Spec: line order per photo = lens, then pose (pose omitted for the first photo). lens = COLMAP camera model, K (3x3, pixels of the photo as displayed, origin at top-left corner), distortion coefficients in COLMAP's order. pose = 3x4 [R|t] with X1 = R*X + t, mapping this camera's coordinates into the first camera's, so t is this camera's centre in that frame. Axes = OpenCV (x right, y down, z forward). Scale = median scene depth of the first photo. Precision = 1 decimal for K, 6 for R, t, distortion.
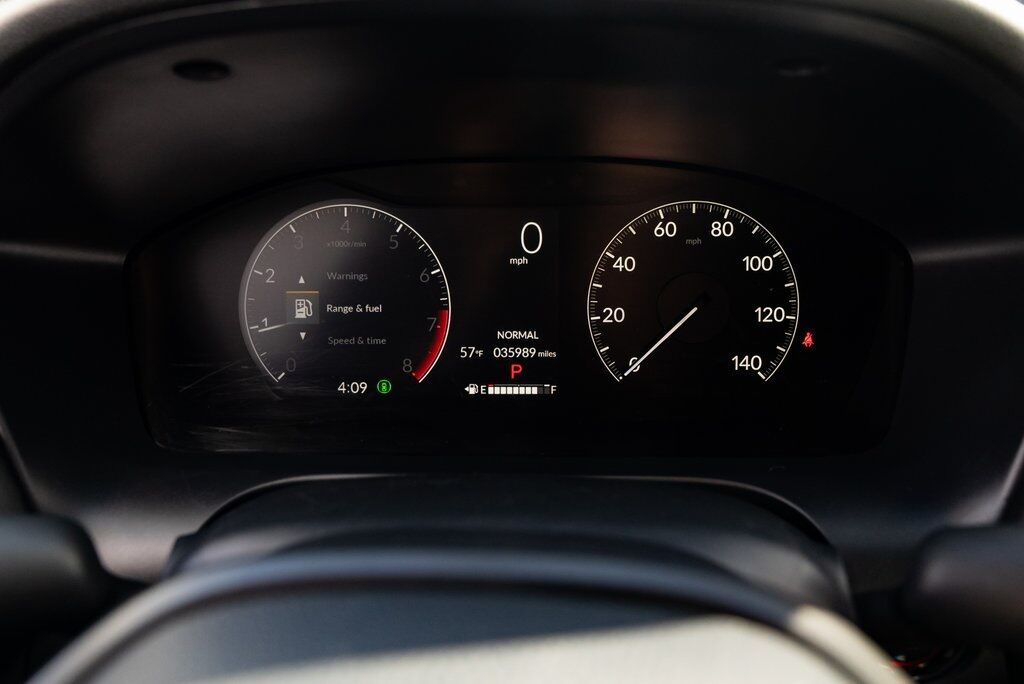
lens RADIAL K [[823.7, 0, 519.6], [0, 823.7, 339.7], [0, 0, 1]] dist [-0.006193, 0.000856]
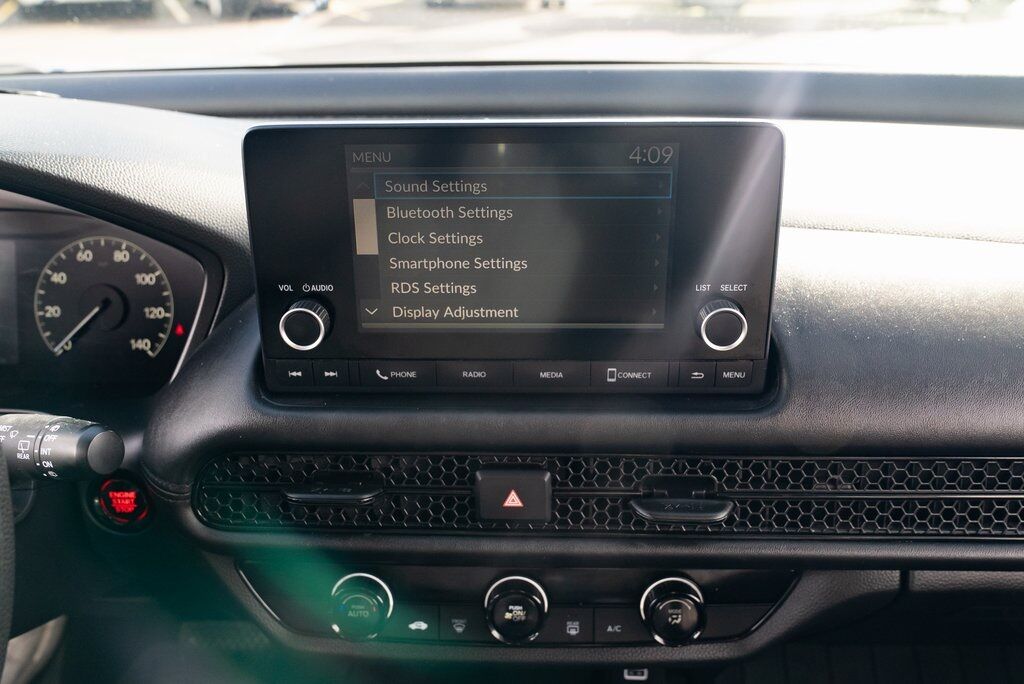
lens RADIAL K [[901.4, 0, 518.0], [0, 901.4, 341.4], [0, 0, 1]] dist [-0.027774, 0.048174]
pose [[0.999828, 0.015947, -0.009417, 0.988898], [-0.015963, 0.999871, -0.001611, 0.013968], [0.009390, 0.001761, 0.999954, -0.645670]]
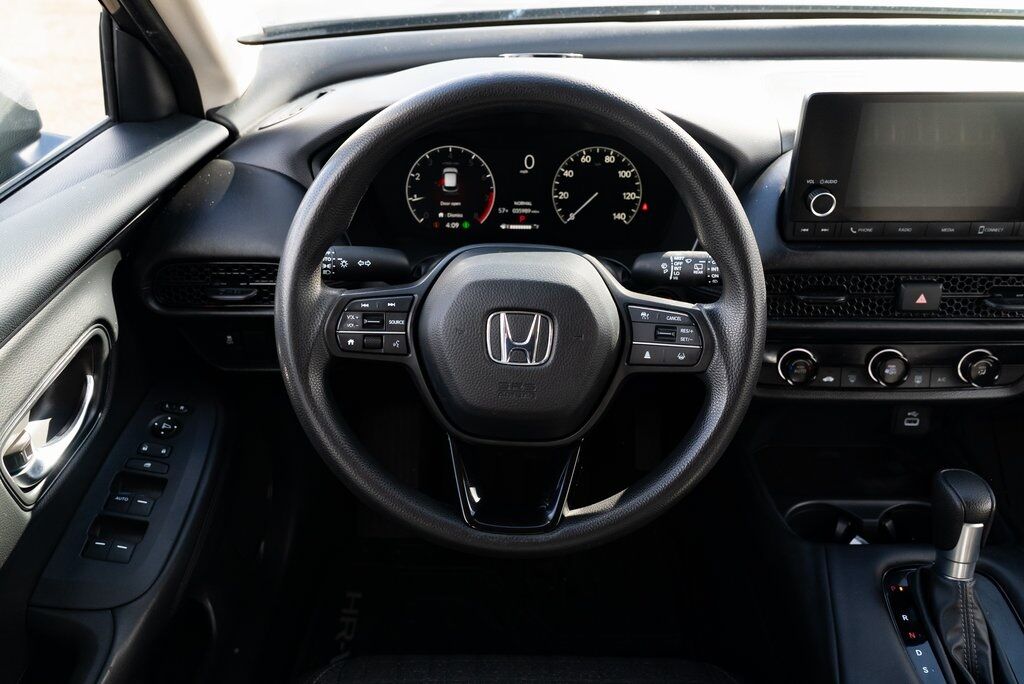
lens RADIAL K [[883.4, 0, 518.8], [0, 883.4, 340.6], [0, 0, 1]] dist [-0.012955, 0.008981]
pose [[0.999866, 0.010455, 0.012632, -0.042652], [-0.011988, 0.991685, 0.128130, 0.060852], [-0.011187, -0.128264, 0.991677, -1.578902]]
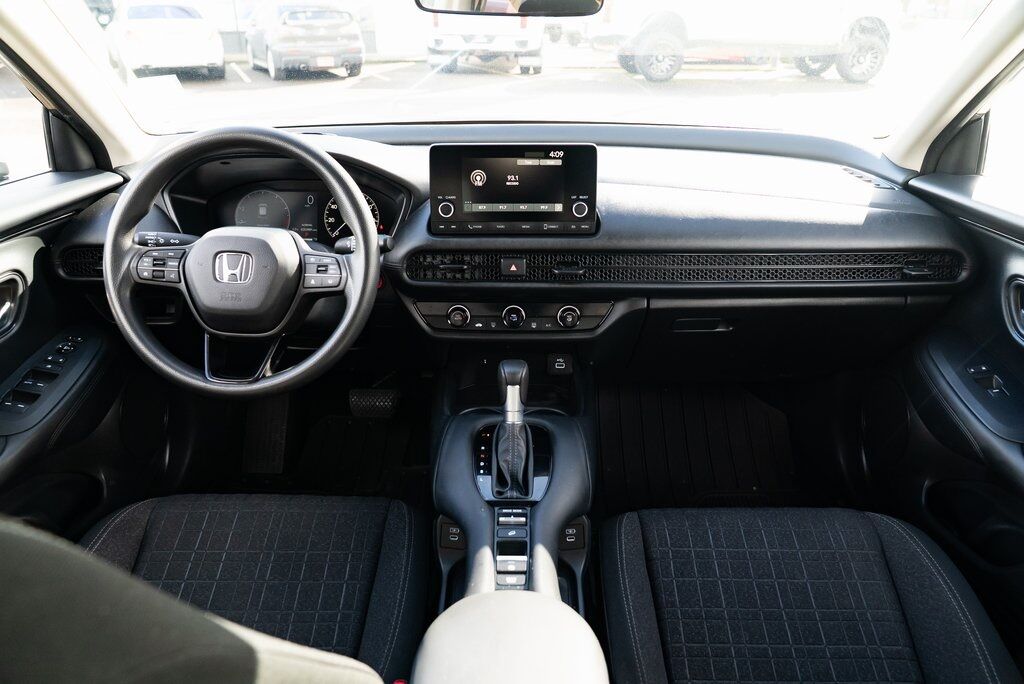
lens RADIAL K [[713.2, 0, 521.6], [0, 713.2, 341.8], [0, 0, 1]] dist [-0.036670, 0.018716]
pose [[0.999712, 0.013297, 0.019982, 0.952939], [-0.013432, 0.999888, 0.006617, 0.511155], [-0.019892, -0.006884, 0.999778, -2.375412]]
